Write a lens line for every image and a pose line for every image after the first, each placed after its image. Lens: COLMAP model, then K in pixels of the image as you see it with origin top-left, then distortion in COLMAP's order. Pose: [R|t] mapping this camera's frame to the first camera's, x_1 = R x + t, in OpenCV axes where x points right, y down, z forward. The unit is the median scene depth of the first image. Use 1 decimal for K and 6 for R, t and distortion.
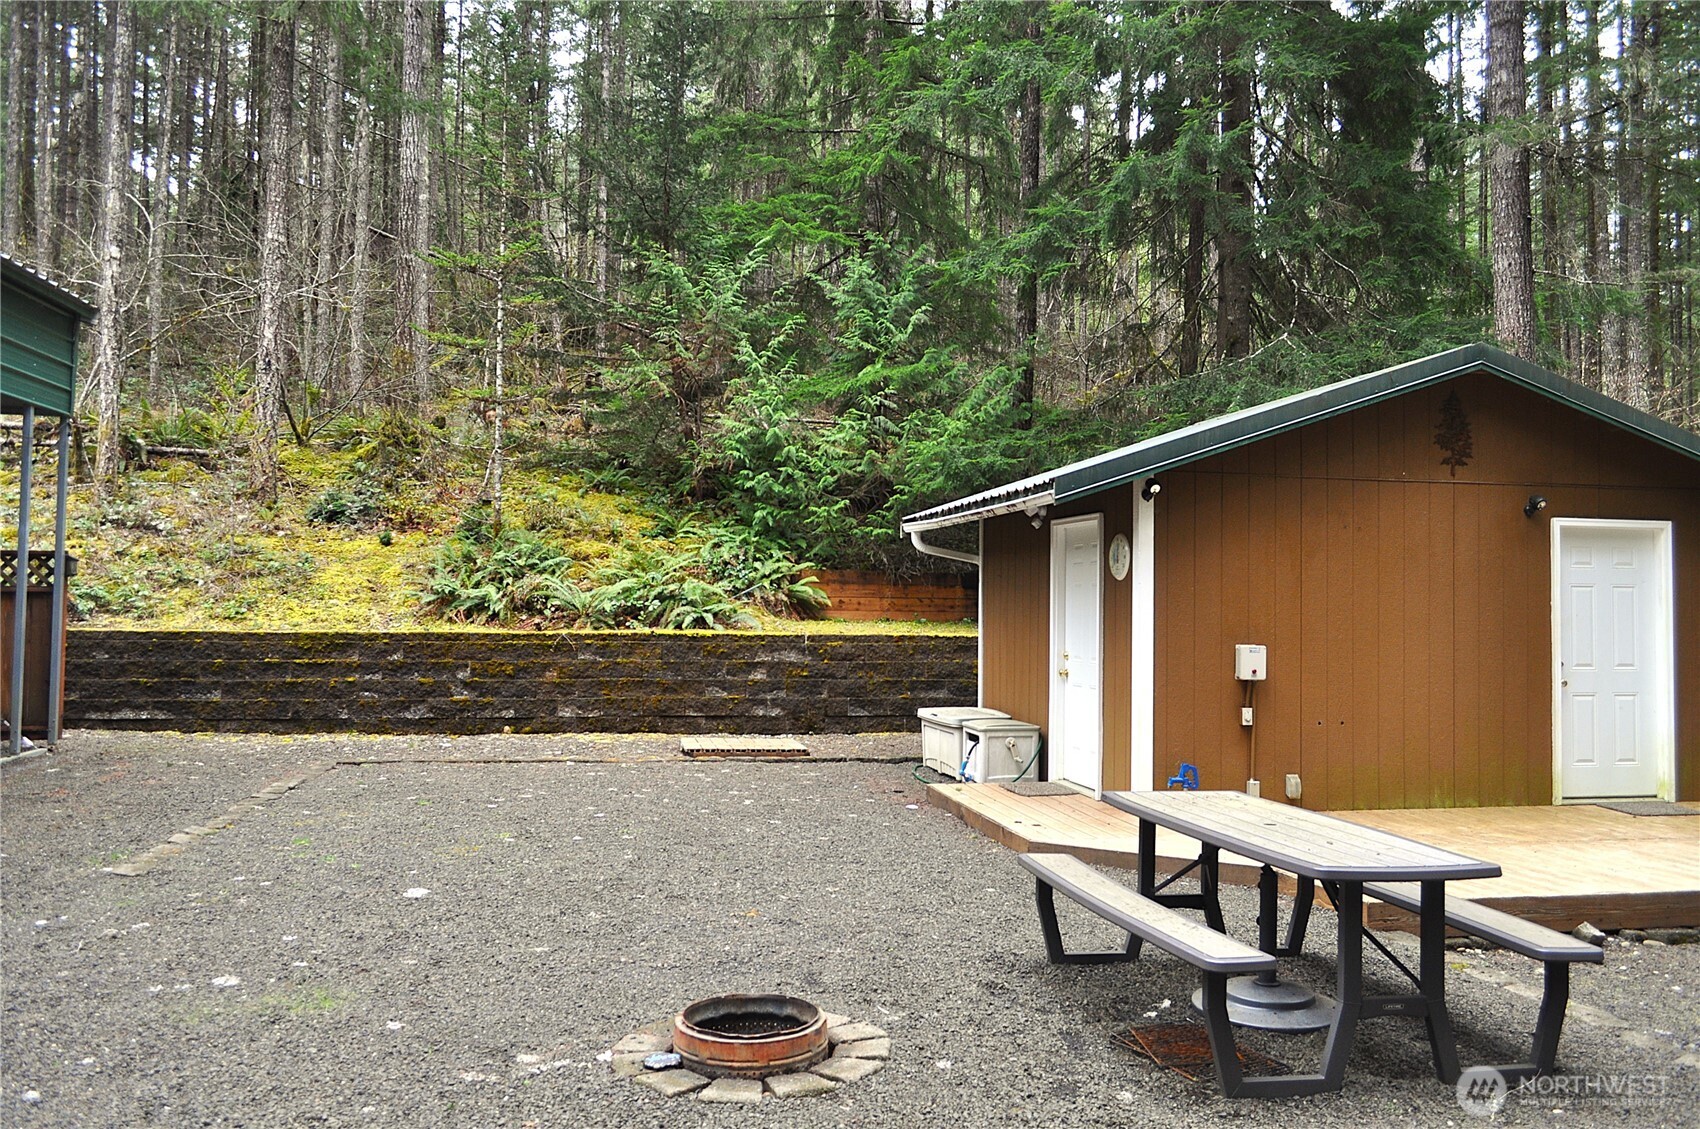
lens RADIAL K [[1319.1, 0, 850.0], [0, 1319.1, 564.5], [0, 0, 1]] dist [-0.013055, 0.005617]
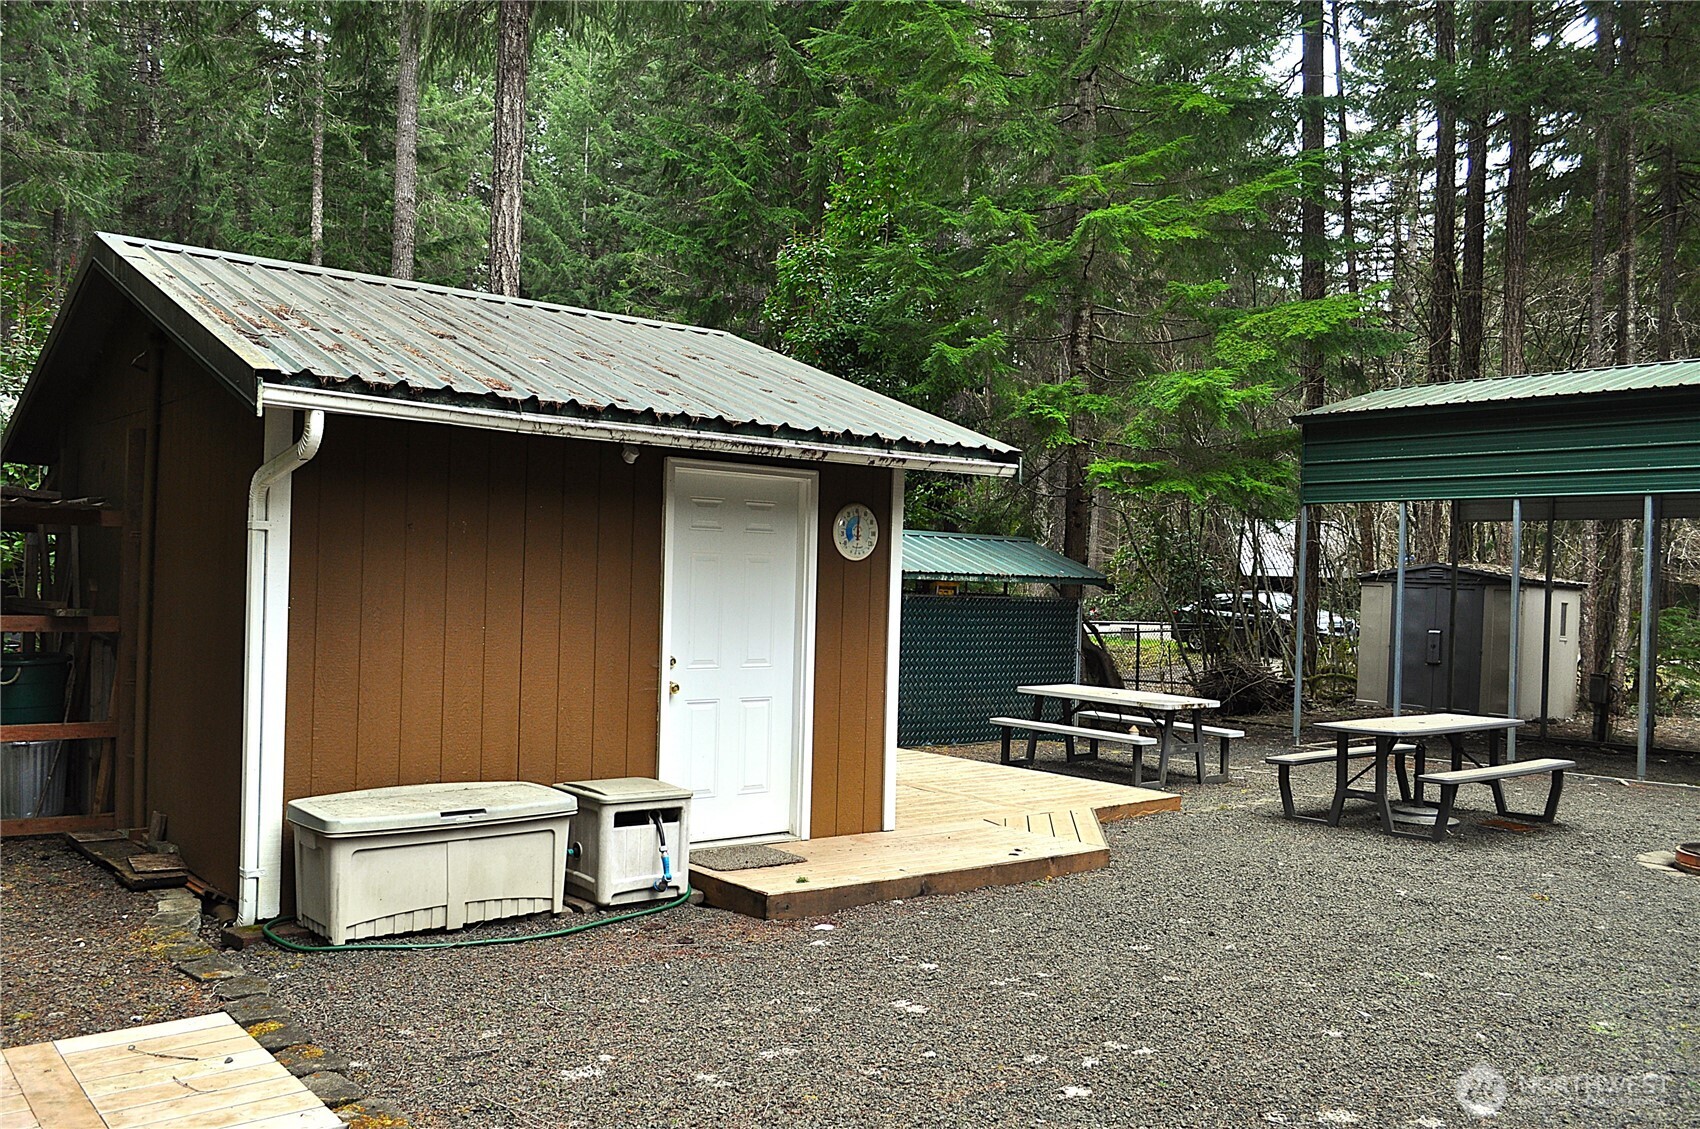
lens RADIAL K [[1363.9, 0, 850.0], [0, 1363.9, 564.5], [0, 0, 1]] dist [-0.005420, 0.001805]
pose [[-0.457391, -0.027705, 0.888834, -0.368635], [-0.073392, 0.997281, -0.006682, 0.013586], [-0.886232, -0.068290, -0.458181, 0.924089]]
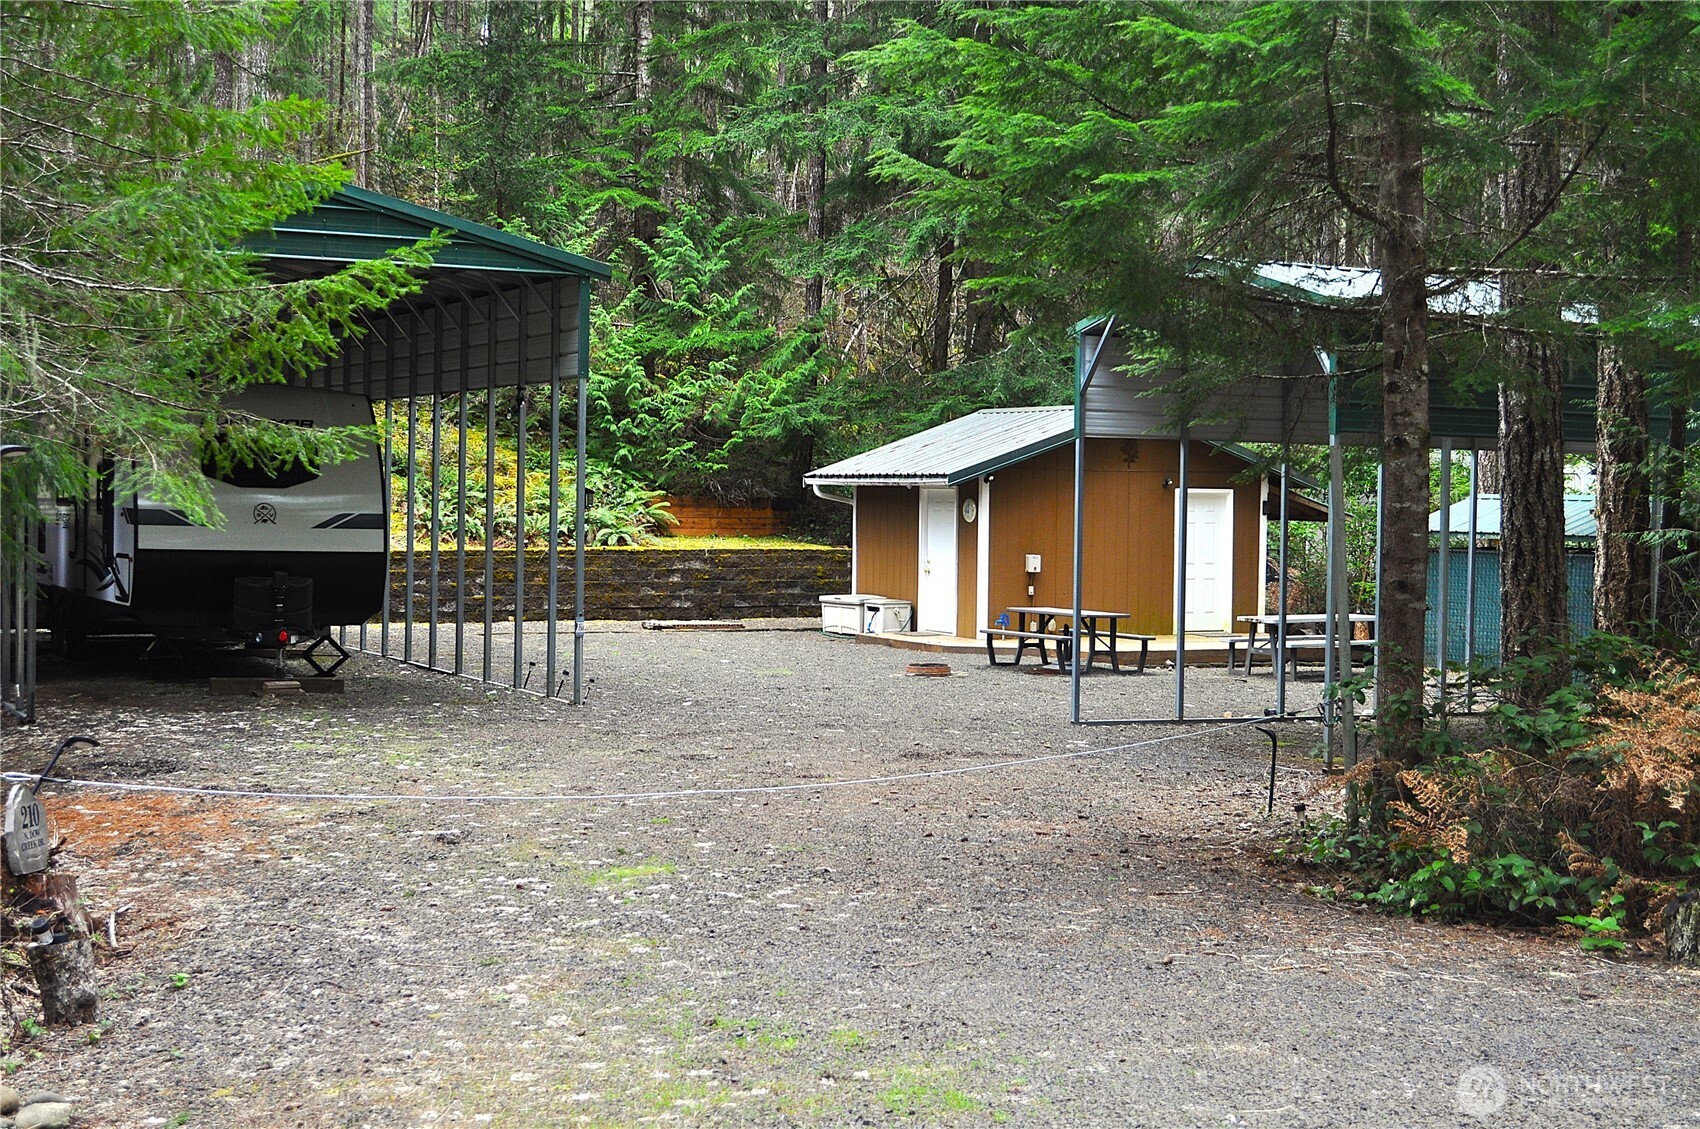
lens RADIAL K [[2357.0, 0, 850.0], [0, 2357.0, 564.5], [0, 0, 1]] dist [-0.021116, 0.024841]
pose [[0.956312, -0.009980, 0.292177, -0.649539], [-0.009441, 0.997842, 0.064985, -0.099476], [-0.292195, -0.064905, 0.954154, -1.504577]]
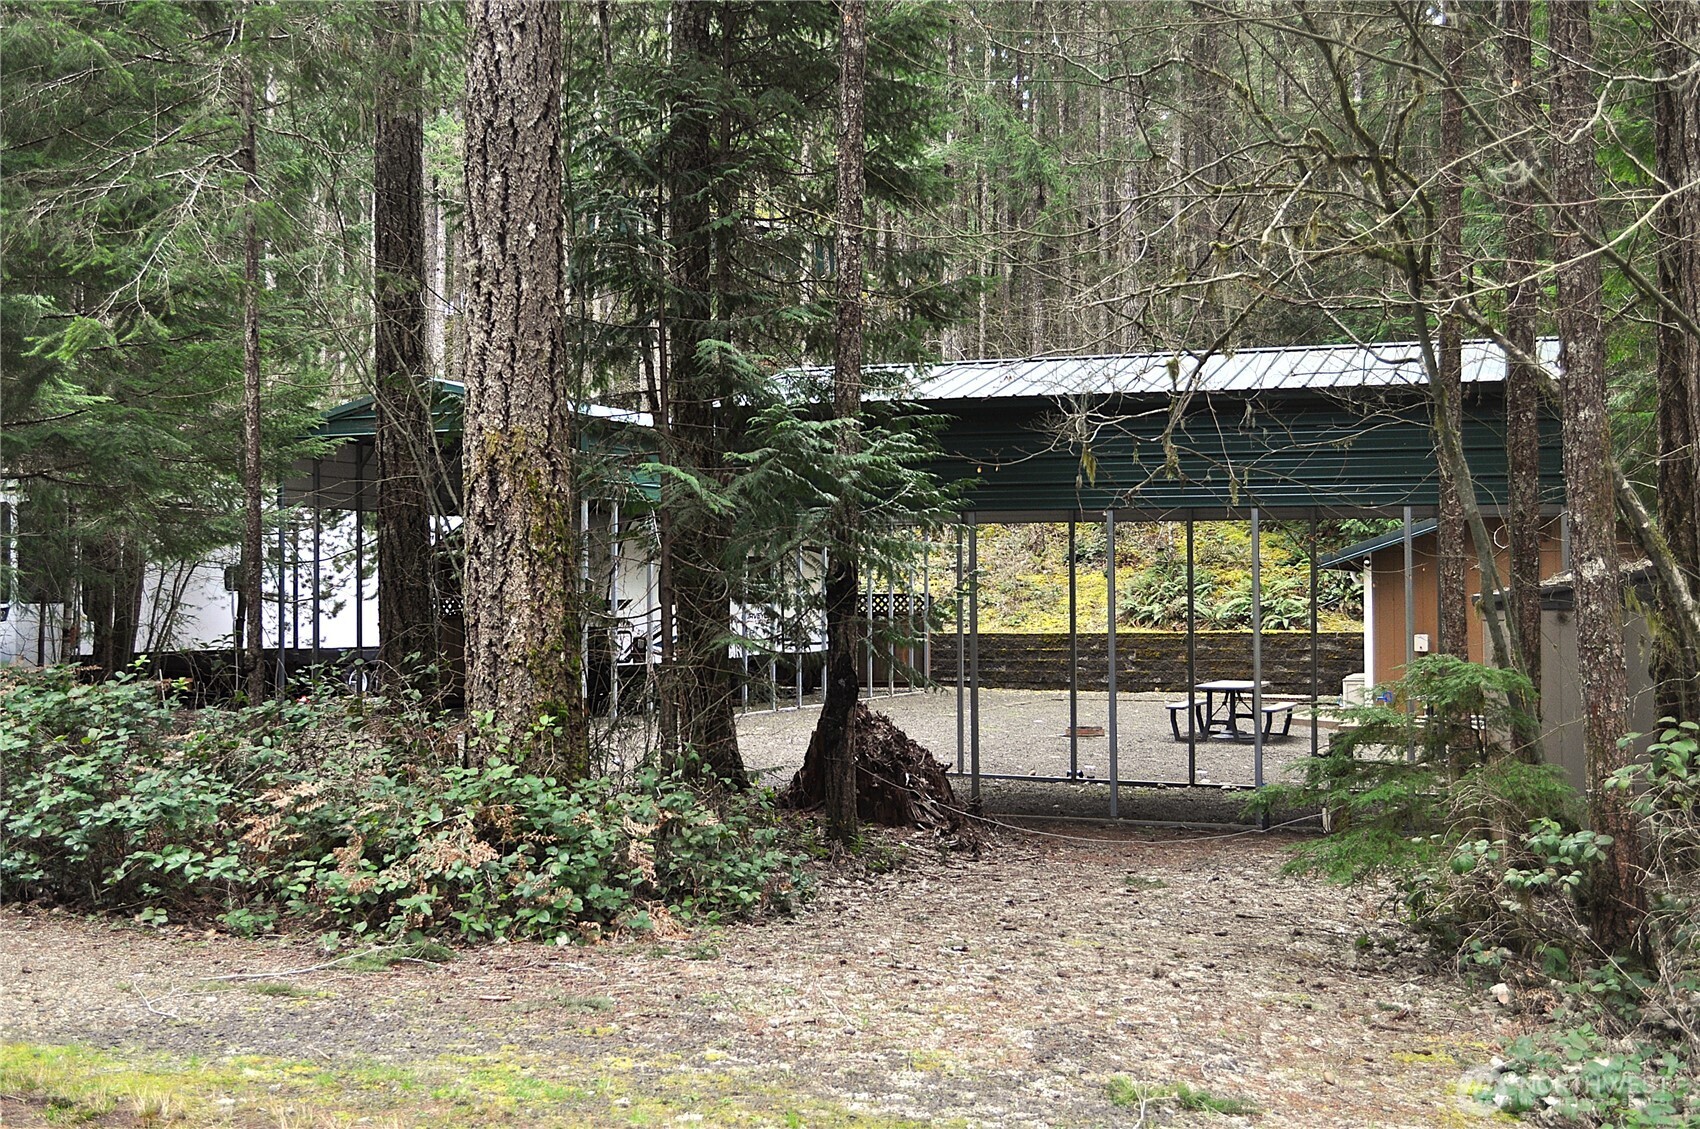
lens RADIAL K [[1987.4, 0, 850.0], [0, 1987.4, 564.5], [0, 0, 1]] dist [-0.005791, -0.002322]
pose [[0.837803, -0.026466, -0.545331, 0.811367], [0.034148, 0.999409, 0.003958, -0.059723], [0.544904, -0.021938, 0.838212, -1.362079]]
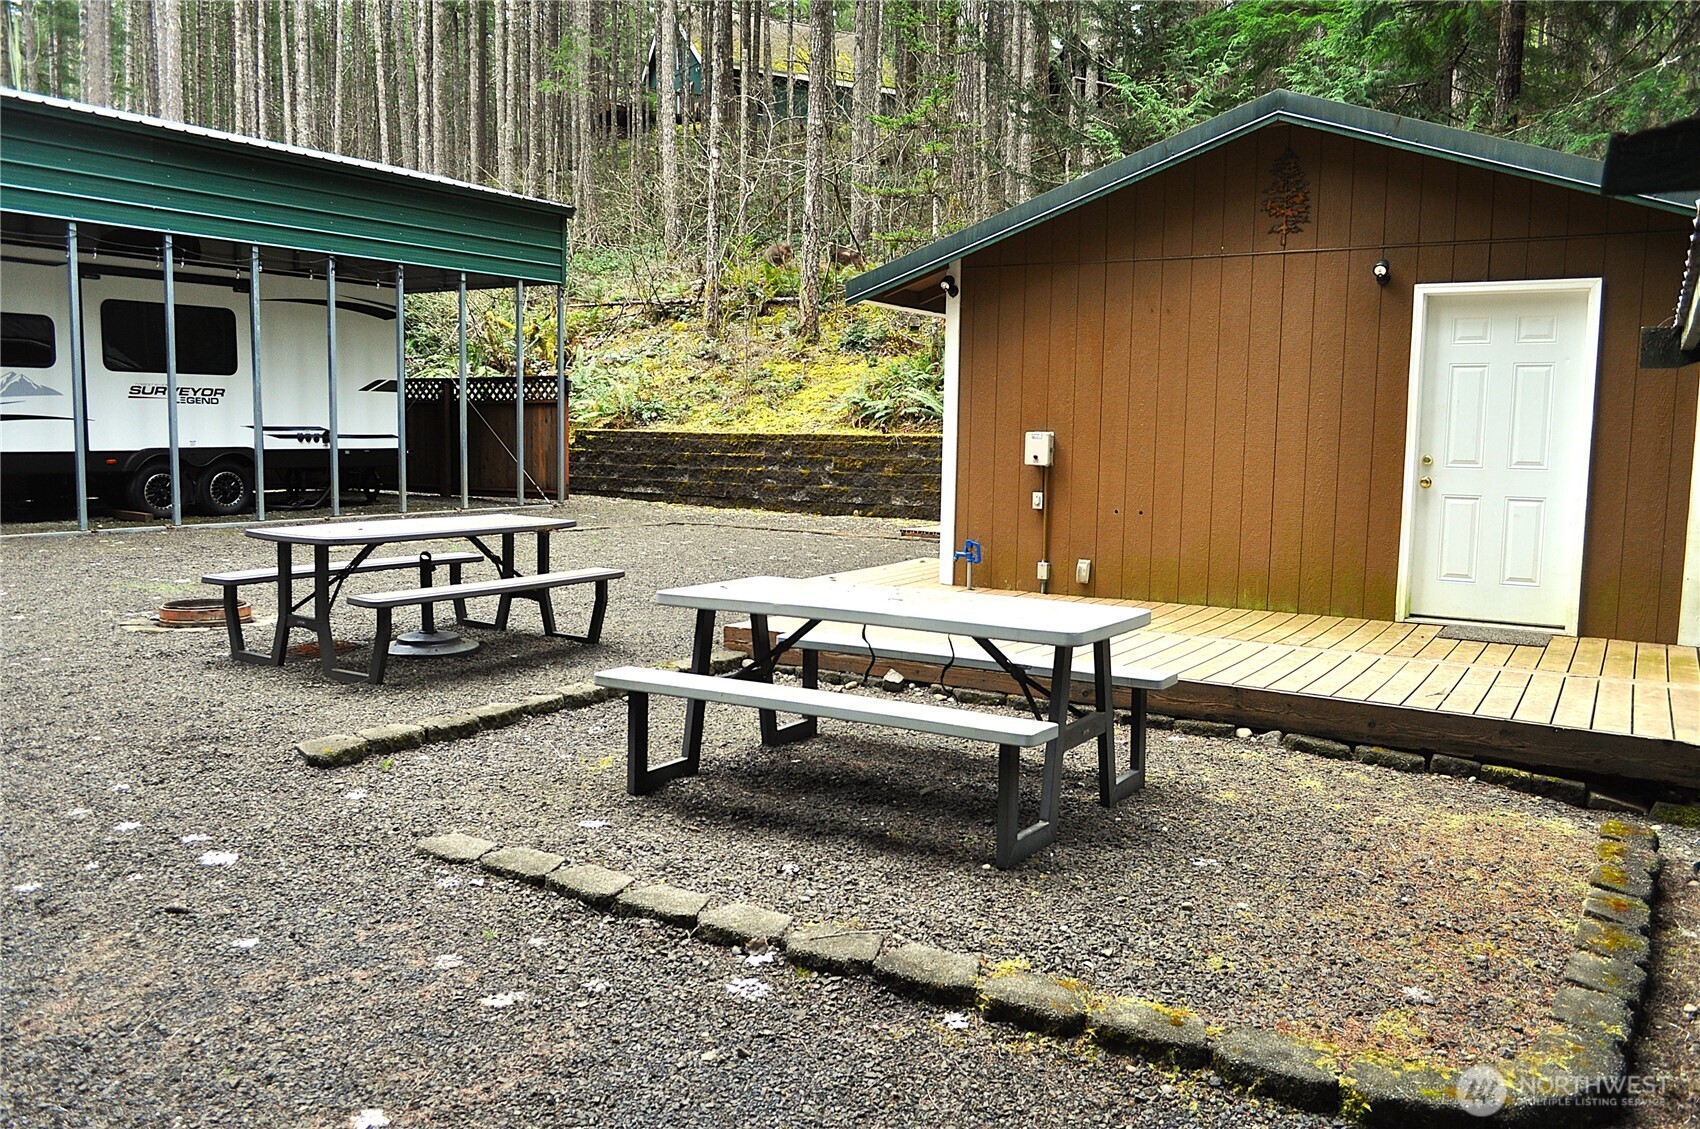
lens RADIAL K [[1319.1, 0, 850.0], [0, 1319.1, 564.5], [0, 0, 1]] dist [-0.013055, 0.005617]
pose [[0.733883, 0.070126, -0.675647, 0.580714], [0.015241, 0.992707, 0.119589, 0.024707], [0.679105, -0.098062, 0.727461, 0.086333]]
